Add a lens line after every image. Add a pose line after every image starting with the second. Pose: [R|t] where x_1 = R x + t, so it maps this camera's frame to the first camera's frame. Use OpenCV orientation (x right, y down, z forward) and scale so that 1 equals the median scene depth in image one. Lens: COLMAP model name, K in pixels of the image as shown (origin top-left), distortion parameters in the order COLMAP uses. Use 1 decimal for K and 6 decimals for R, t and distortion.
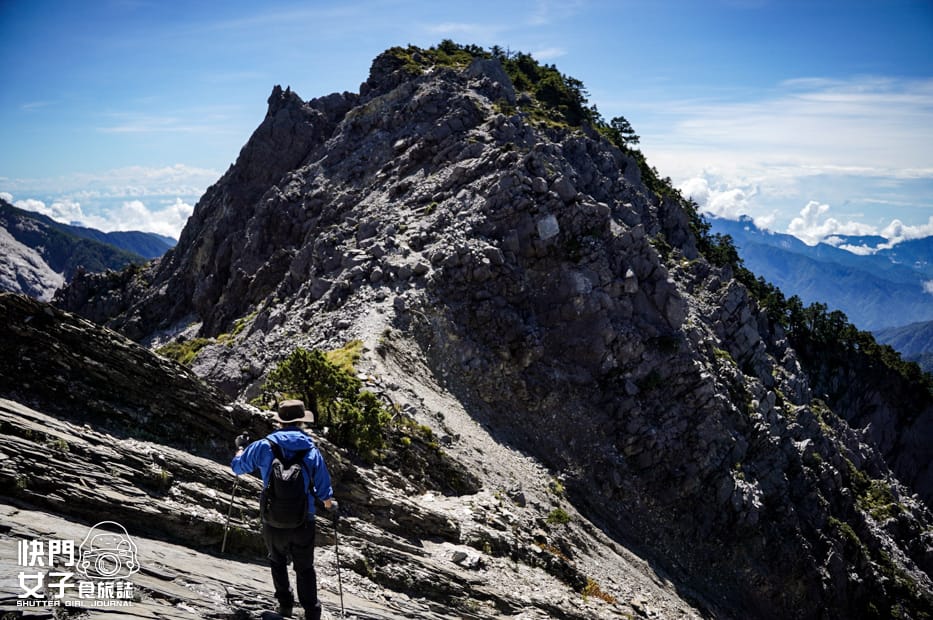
lens RADIAL K [[759.0, 0, 466.5], [0, 759.0, 310.0], [0, 0, 1]] dist [-0.193662, 0.124247]
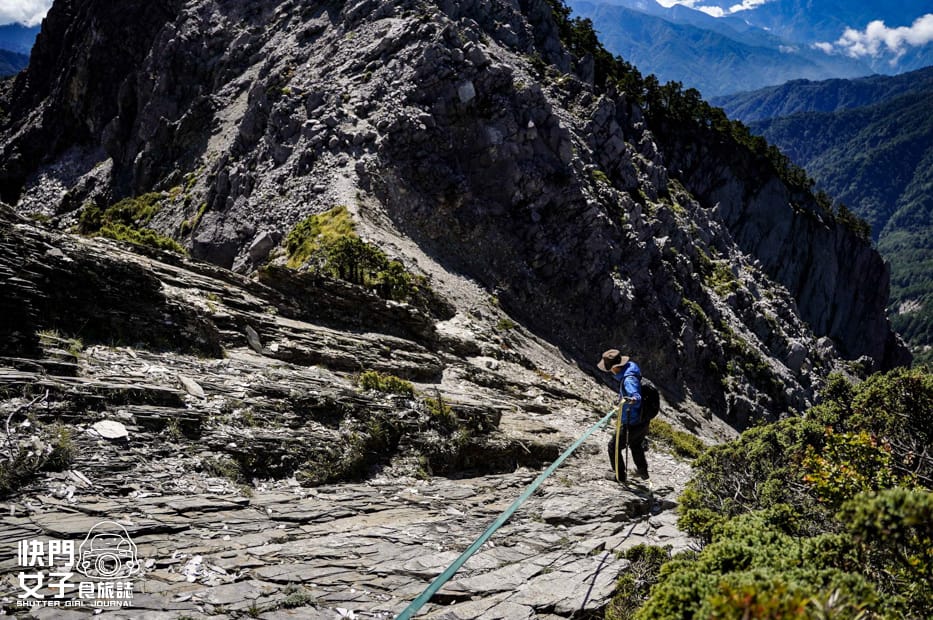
lens RADIAL K [[774.8, 0, 465.2], [0, 774.8, 322.2], [0, 0, 1]] dist [-0.163685, 0.106377]
pose [[0.980611, -0.096850, 0.170360, -0.139355], [0.042001, 0.953005, 0.300029, -0.122465], [-0.191411, -0.287056, 0.938595, -0.268242]]
